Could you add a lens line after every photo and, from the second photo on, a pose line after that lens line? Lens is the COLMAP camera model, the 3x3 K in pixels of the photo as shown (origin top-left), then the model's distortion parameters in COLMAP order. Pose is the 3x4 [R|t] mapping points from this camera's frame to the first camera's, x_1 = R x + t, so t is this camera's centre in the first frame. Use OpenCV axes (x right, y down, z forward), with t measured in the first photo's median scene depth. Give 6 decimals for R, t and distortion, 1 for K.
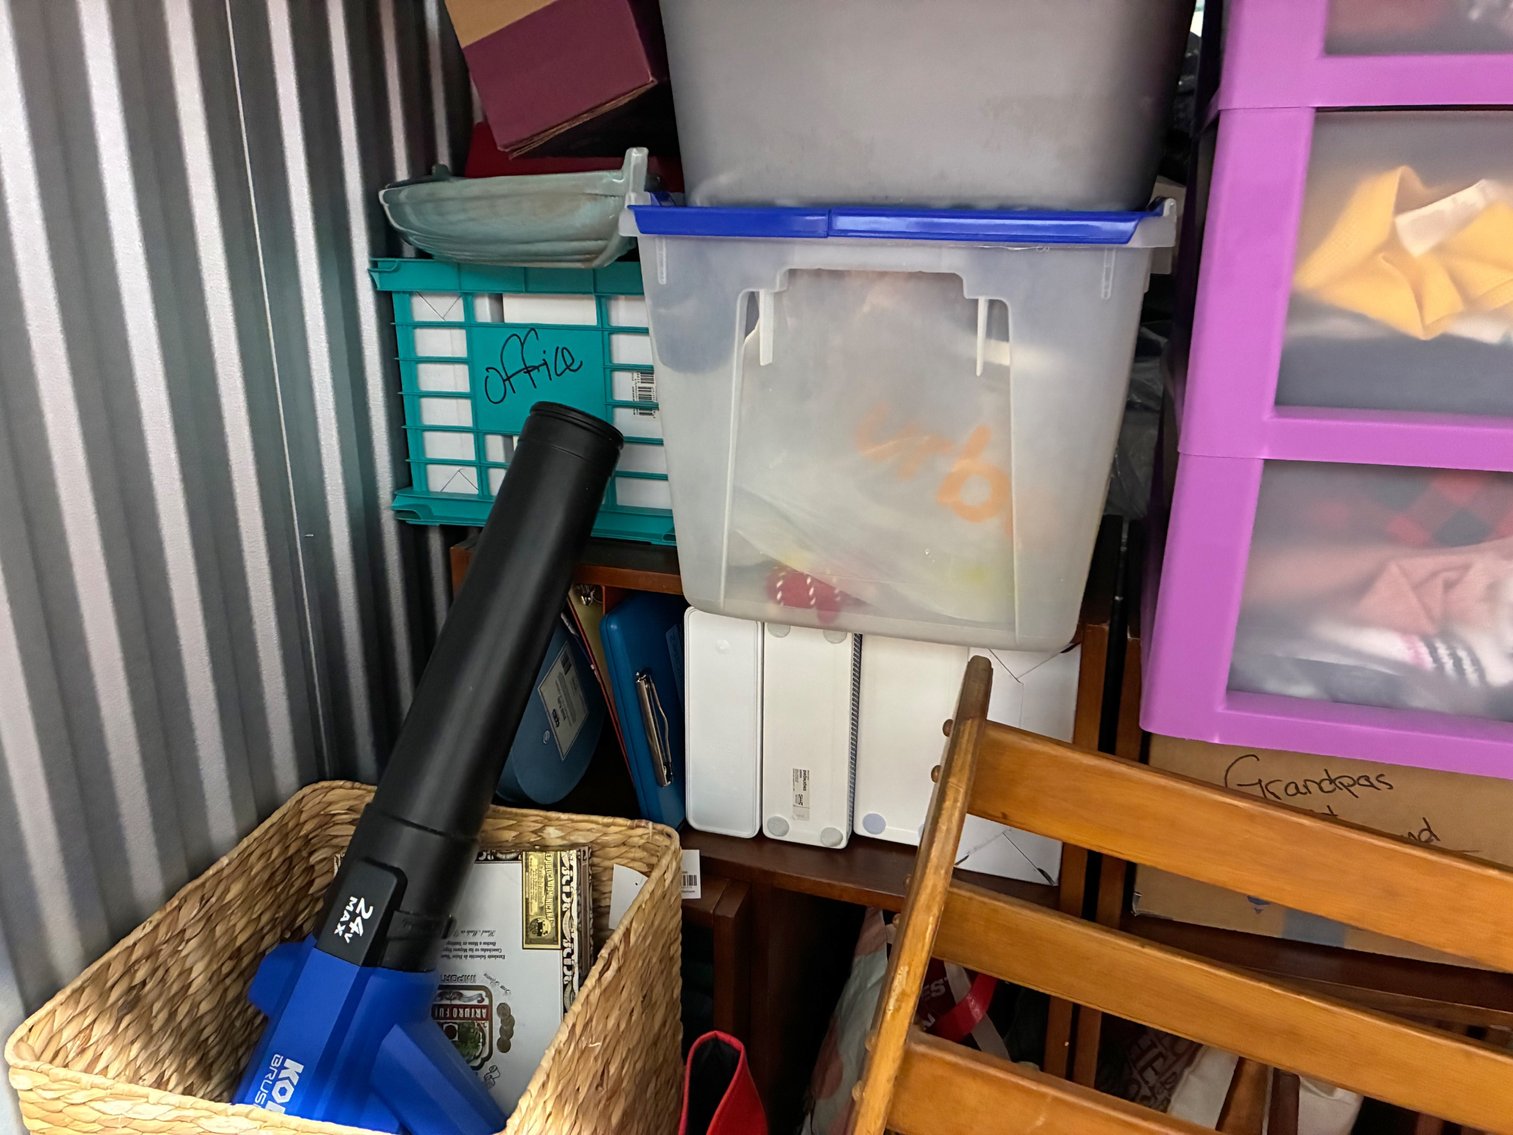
lens RADIAL K [[1148.0, 0, 766.7], [0, 1148.0, 562.9], [0, 0, 1]] dist [0.036848, -0.037688]
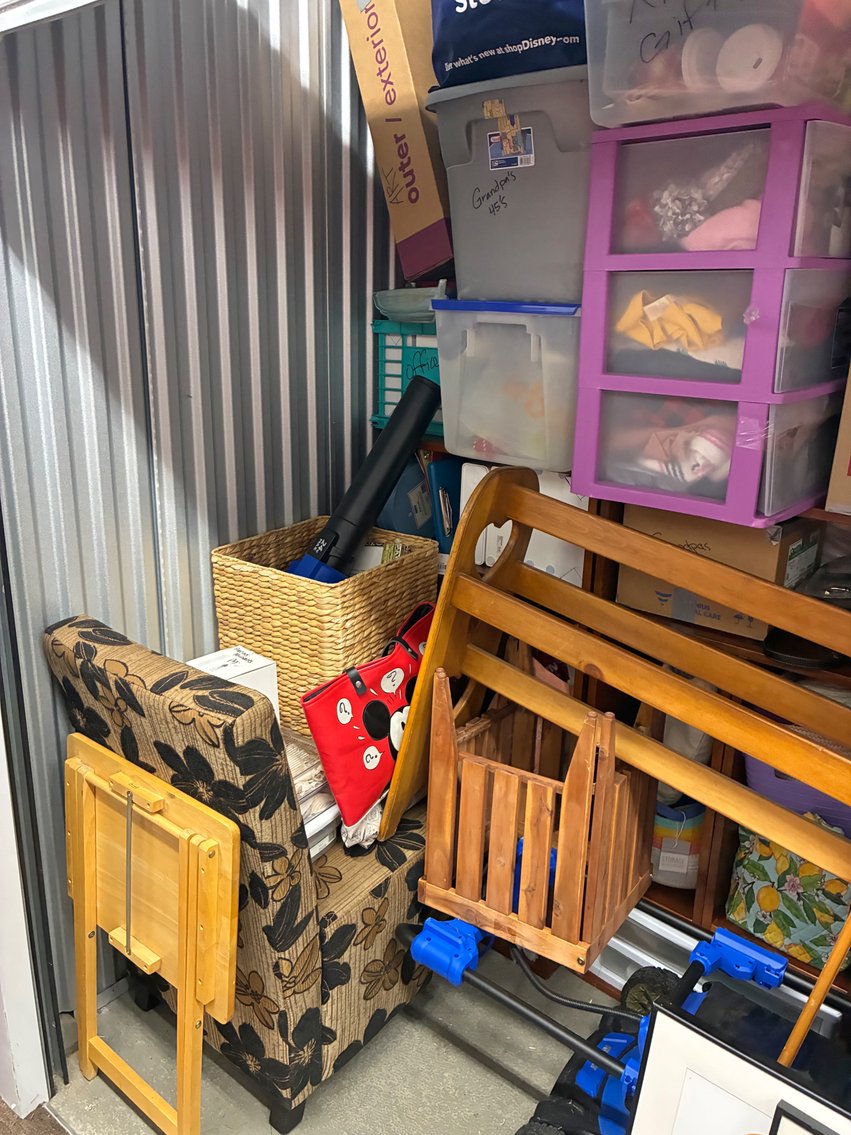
lens RADIAL K [[861.2, 0, 414.4], [0, 861.2, 552.4], [0, 0, 1]] dist [0.036848, -0.037688]
pose [[0.913205, 0.130184, -0.386146, 0.695064], [-0.140098, 0.990135, 0.002491, 0.289818], [0.382661, 0.051823, 0.922434, -0.894435]]
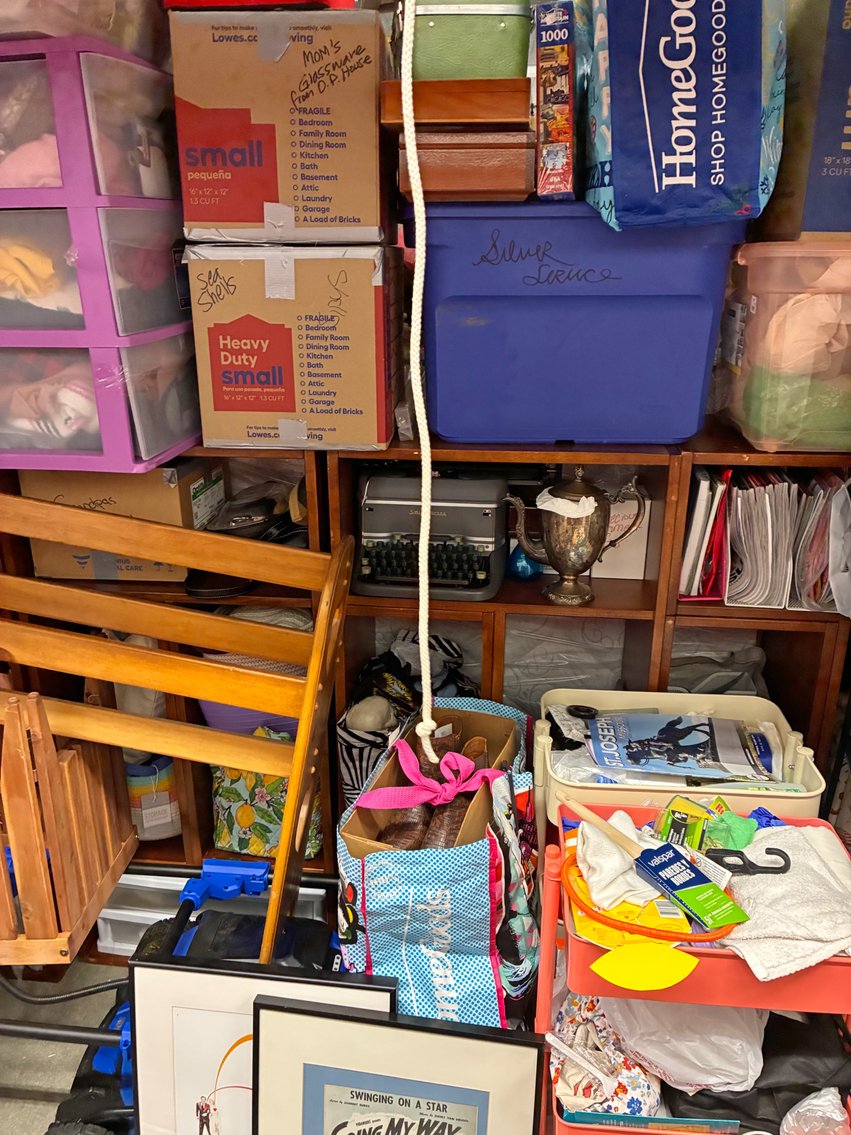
lens RADIAL K [[861.2, 0, 424.7], [0, 861.2, 562.3], [0, 0, 1]] dist [0.036848, -0.037688]
pose [[0.984264, -0.068297, 0.162972, 0.891214], [0.063472, 0.997382, 0.034638, 0.302463], [-0.164911, -0.023749, 0.986022, -0.853093]]
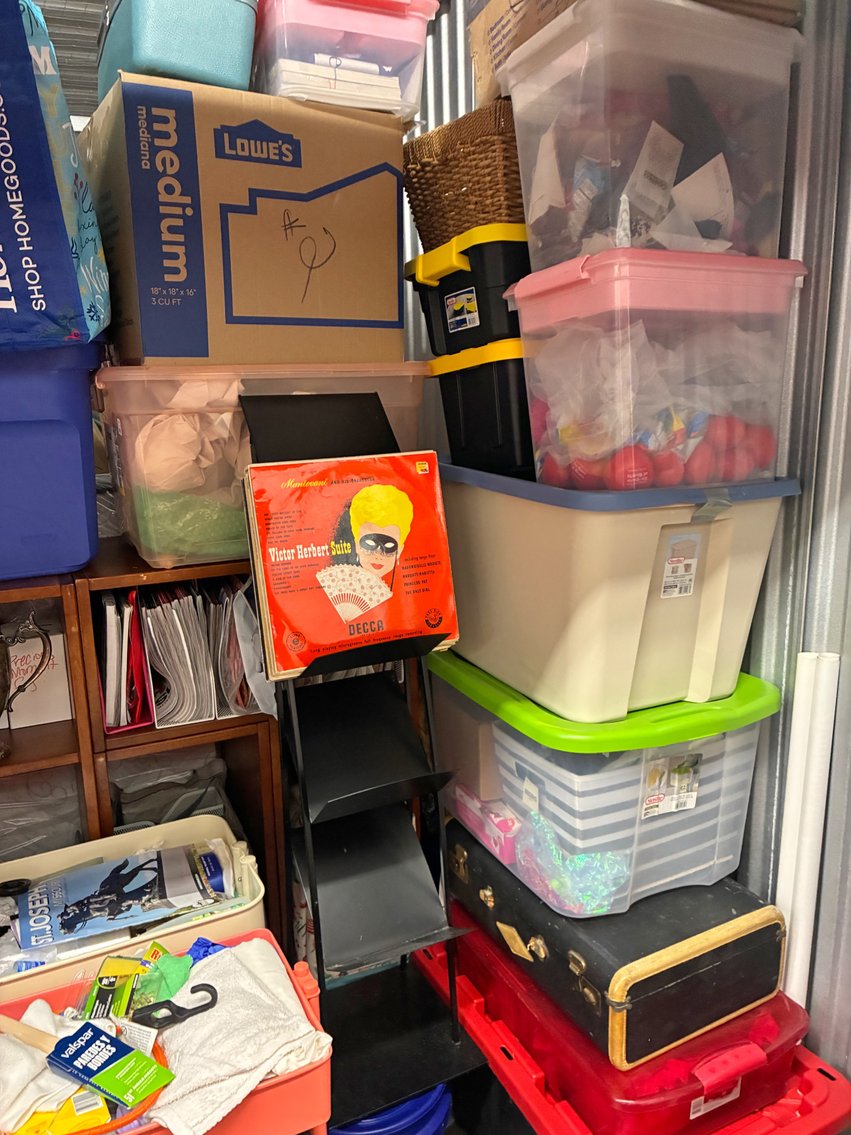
lens RADIAL K [[861.2, 0, 410.7], [0, 861.2, 572.9], [0, 0, 1]] dist [0.036848, -0.037688]
pose [[0.750849, -0.171851, 0.637725, 1.117377], [0.230107, 0.973126, -0.008693, 0.321027], [-0.619093, 0.153272, 0.770215, -0.883696]]
